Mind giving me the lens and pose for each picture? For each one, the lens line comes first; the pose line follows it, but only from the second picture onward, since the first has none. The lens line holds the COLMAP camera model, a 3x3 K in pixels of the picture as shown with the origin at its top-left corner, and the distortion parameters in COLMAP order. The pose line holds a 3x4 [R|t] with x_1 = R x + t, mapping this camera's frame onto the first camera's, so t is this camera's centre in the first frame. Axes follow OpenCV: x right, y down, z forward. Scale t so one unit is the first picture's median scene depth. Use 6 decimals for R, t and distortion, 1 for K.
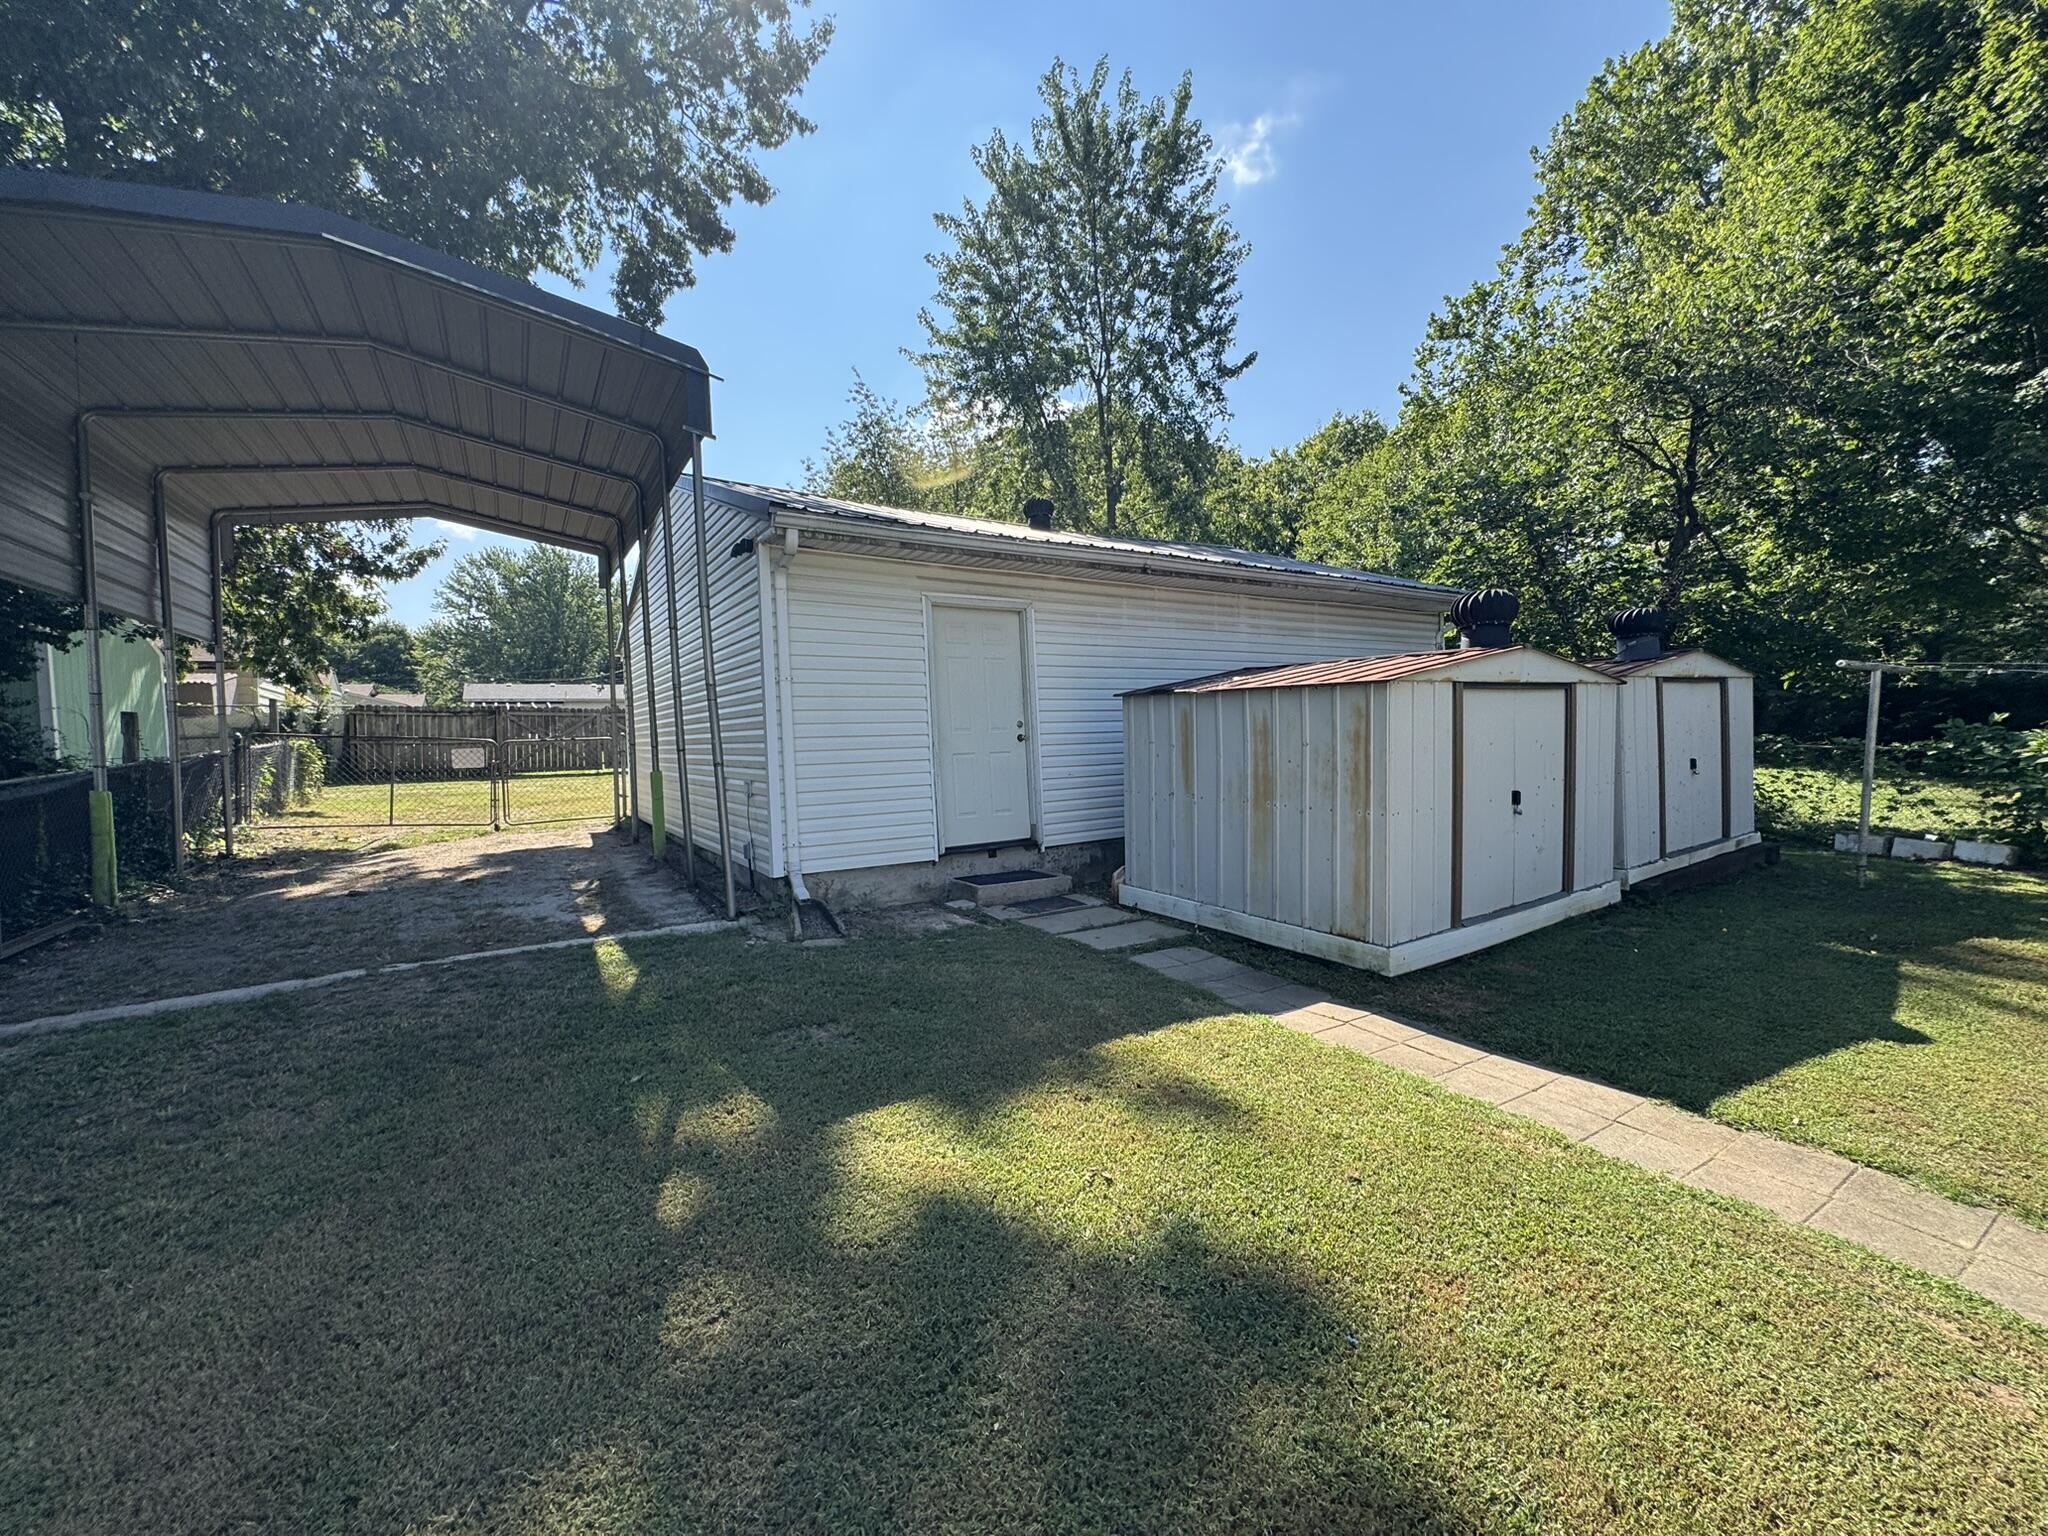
lens RADIAL K [[814.9, 0, 1030.8], [0, 814.9, 762.5], [0, 0, 1]] dist [-0.000067, -0.000074]
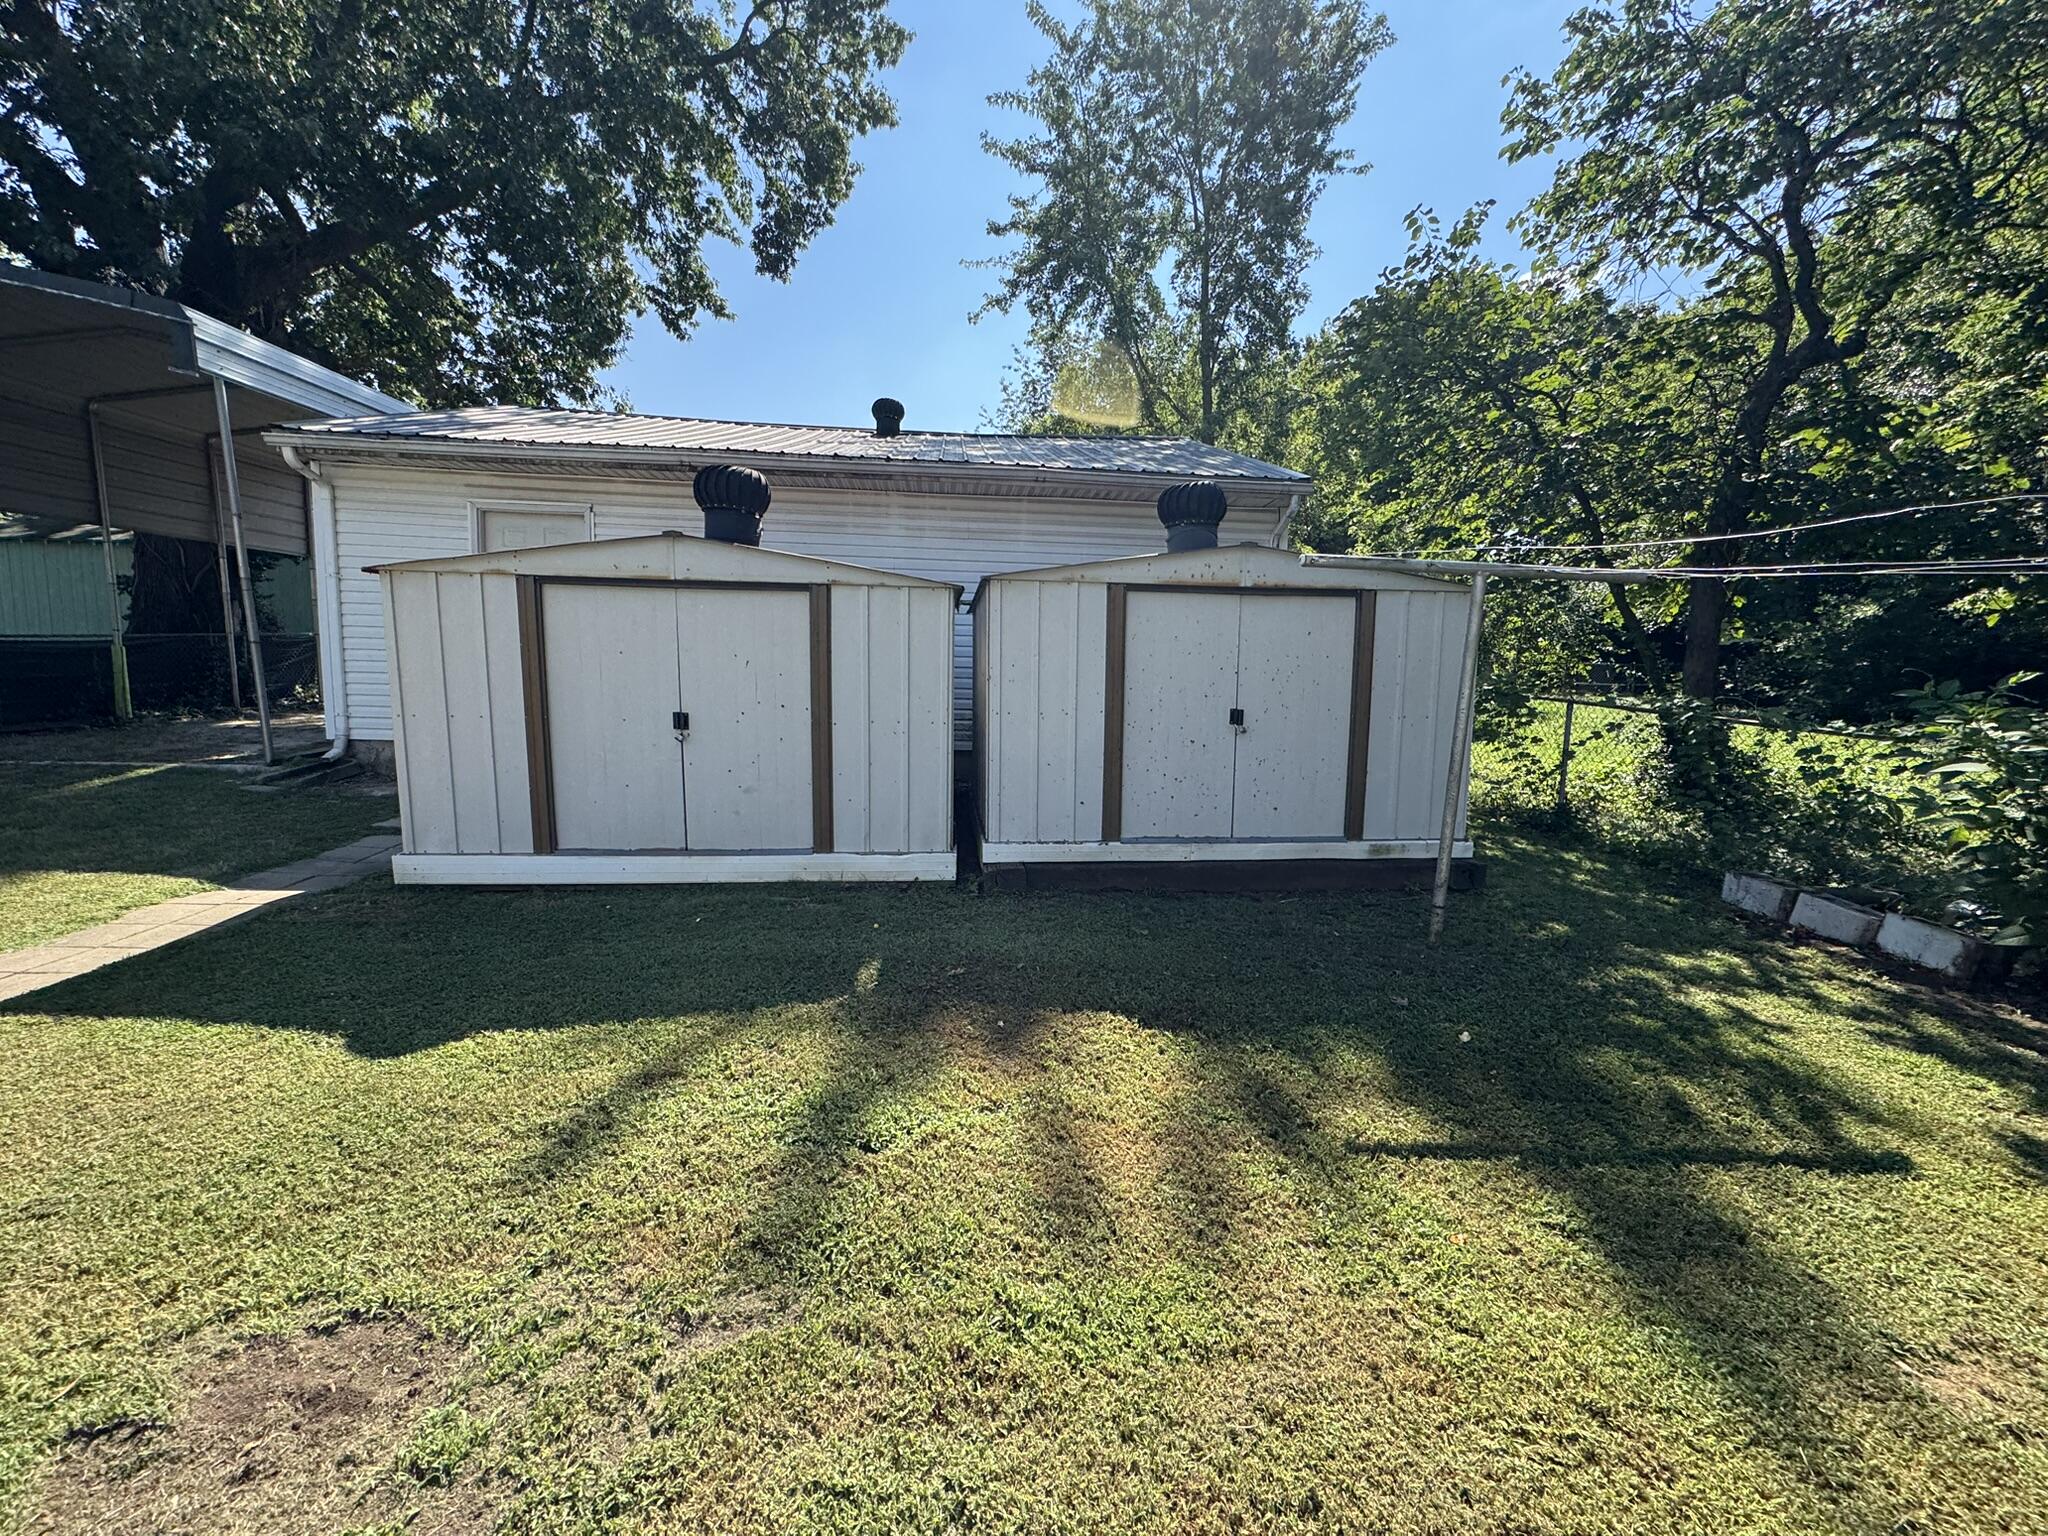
lens RADIAL K [[814.9, 0, 1027.5], [0, 814.9, 763.0], [0, 0, 1]] dist [-0.000067, -0.000074]
pose [[0.882722, 0.107804, -0.457363, 1.207759], [-0.067521, 0.992326, 0.103583, -0.023124], [0.465020, -0.060553, 0.883227, 0.399224]]
